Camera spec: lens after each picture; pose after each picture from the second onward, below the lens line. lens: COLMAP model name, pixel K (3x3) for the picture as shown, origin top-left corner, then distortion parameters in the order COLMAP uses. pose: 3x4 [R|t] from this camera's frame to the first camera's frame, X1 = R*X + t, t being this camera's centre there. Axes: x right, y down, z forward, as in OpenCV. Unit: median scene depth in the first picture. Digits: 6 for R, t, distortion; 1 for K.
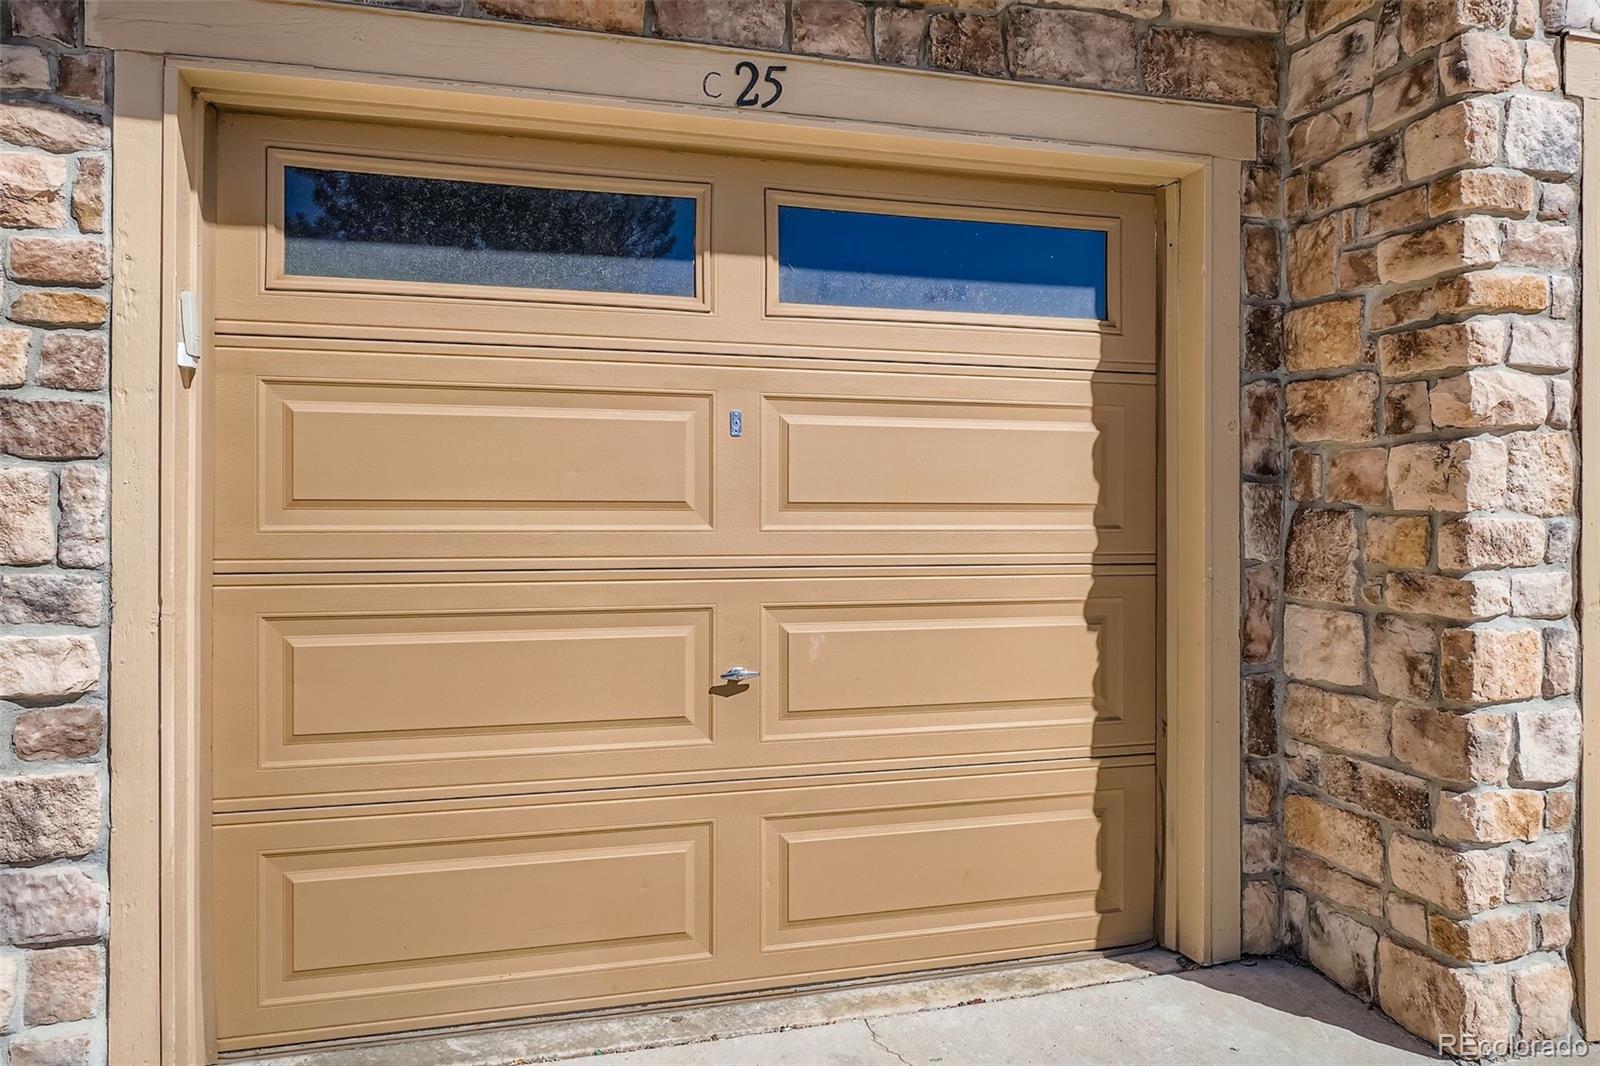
lens RADIAL K [[1120.5, 0, 800.6], [0, 1120.5, 514.3], [0, 0, 1]] dist [-0.005045, -0.003366]
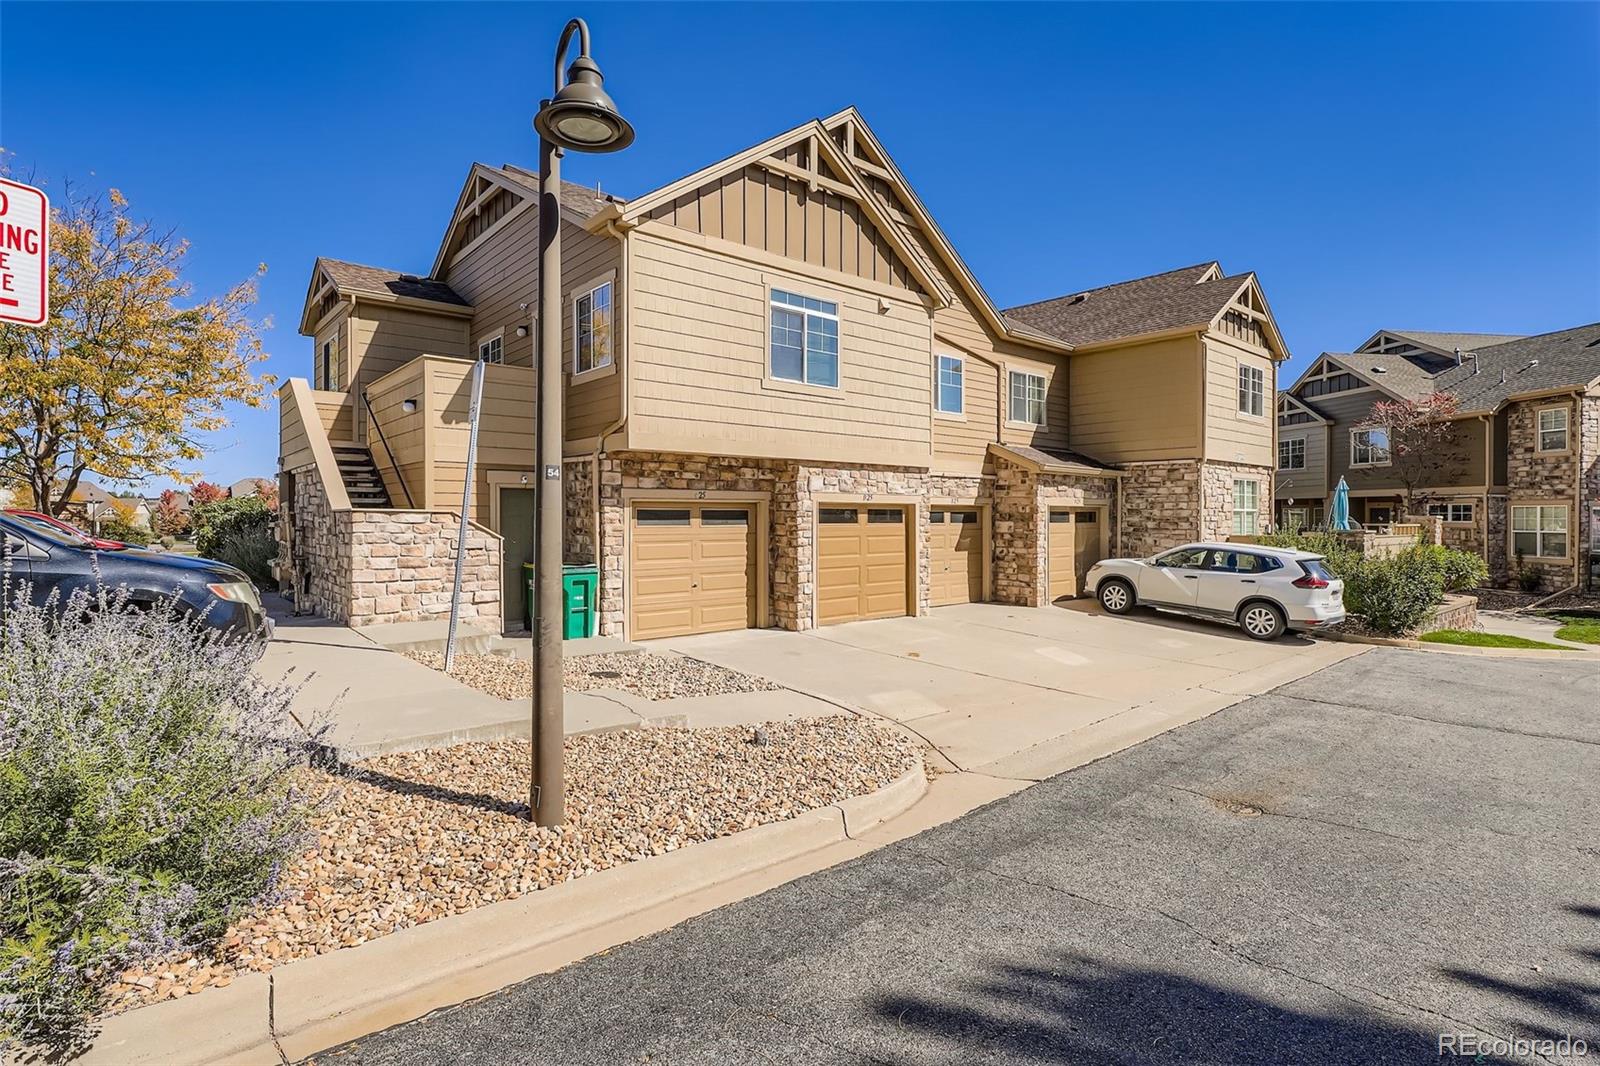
lens RADIAL K [[772.2, 0, 798.2], [0, 772.2, 514.8], [0, 0, 1]] dist [0.000820, 0.000063]
pose [[0.911587, 0.002059, 0.411103, -1.338459], [-0.001463, 0.999997, -0.001764, -0.245113], [-0.411106, 0.001007, 0.911587, -3.264799]]
